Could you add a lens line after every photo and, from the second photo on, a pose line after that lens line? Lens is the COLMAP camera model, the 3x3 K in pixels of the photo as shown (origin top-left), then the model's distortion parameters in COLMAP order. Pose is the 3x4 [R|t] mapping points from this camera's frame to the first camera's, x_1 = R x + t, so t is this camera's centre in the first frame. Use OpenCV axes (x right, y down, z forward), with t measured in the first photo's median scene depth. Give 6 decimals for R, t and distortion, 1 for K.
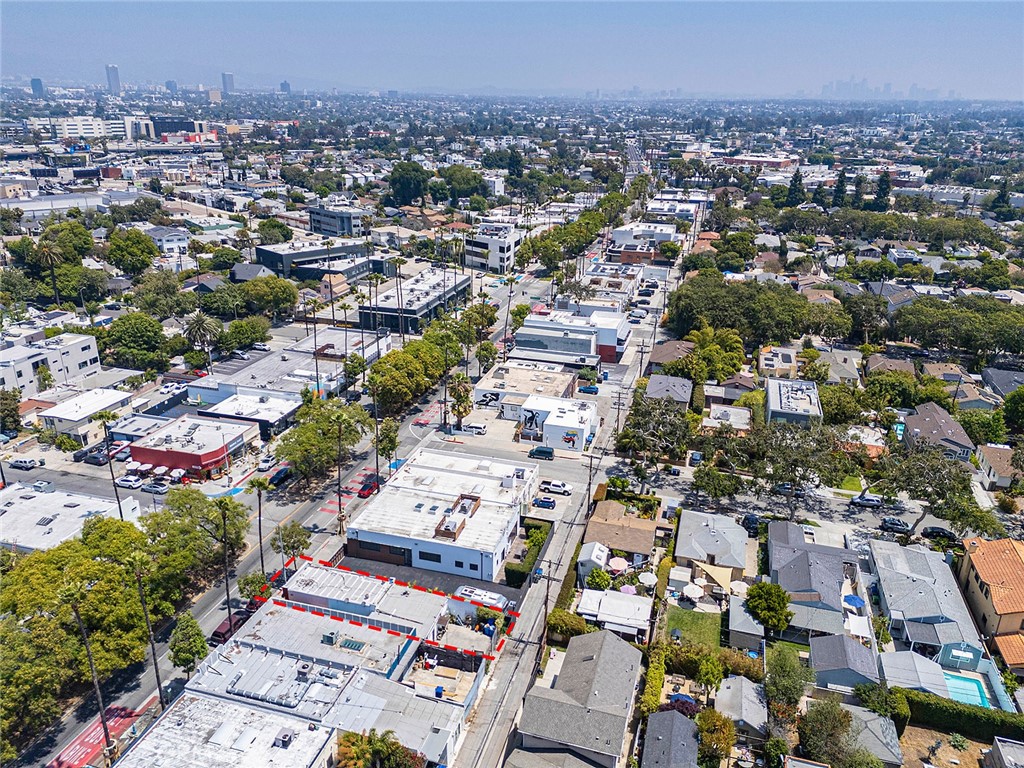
lens RADIAL K [[736.7, 0, 512.0], [0, 736.7, 384.0], [0, 0, 1]] dist [0.082347, -0.102786]
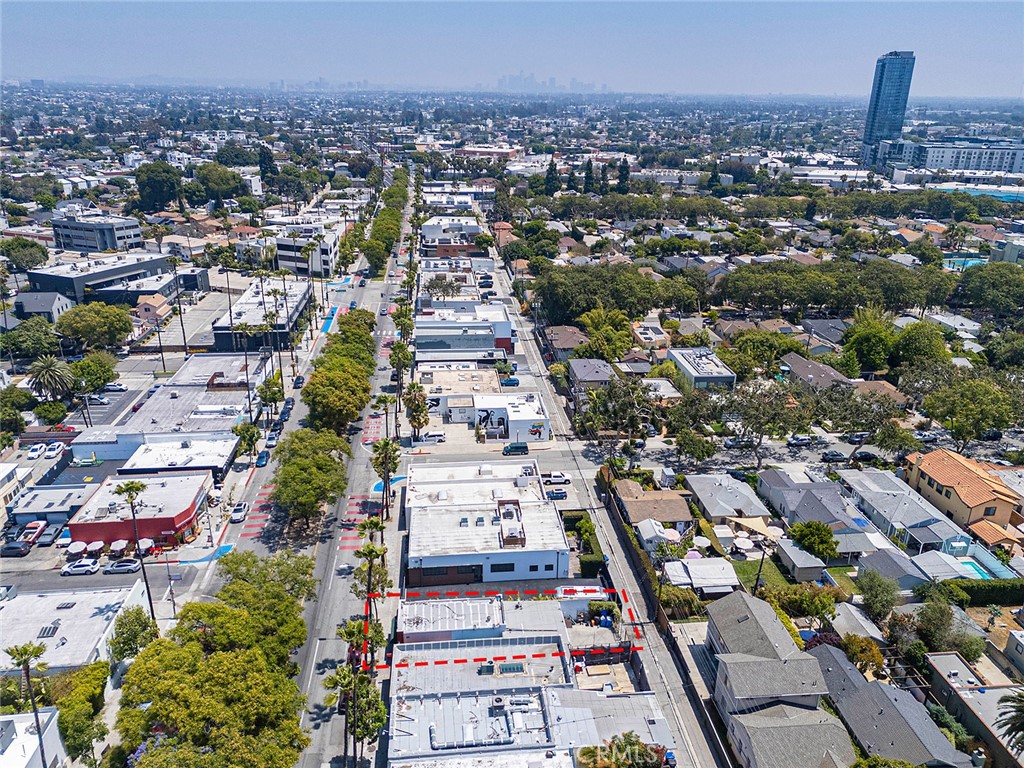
lens RADIAL K [[736.7, 0, 512.0], [0, 736.7, 384.0], [0, 0, 1]] dist [0.082347, -0.102786]
pose [[0.927010, -0.139029, 0.348316, -0.241504], [0.135625, 0.990167, 0.034268, -0.023895], [-0.349655, 0.015474, 0.936751, 0.041552]]
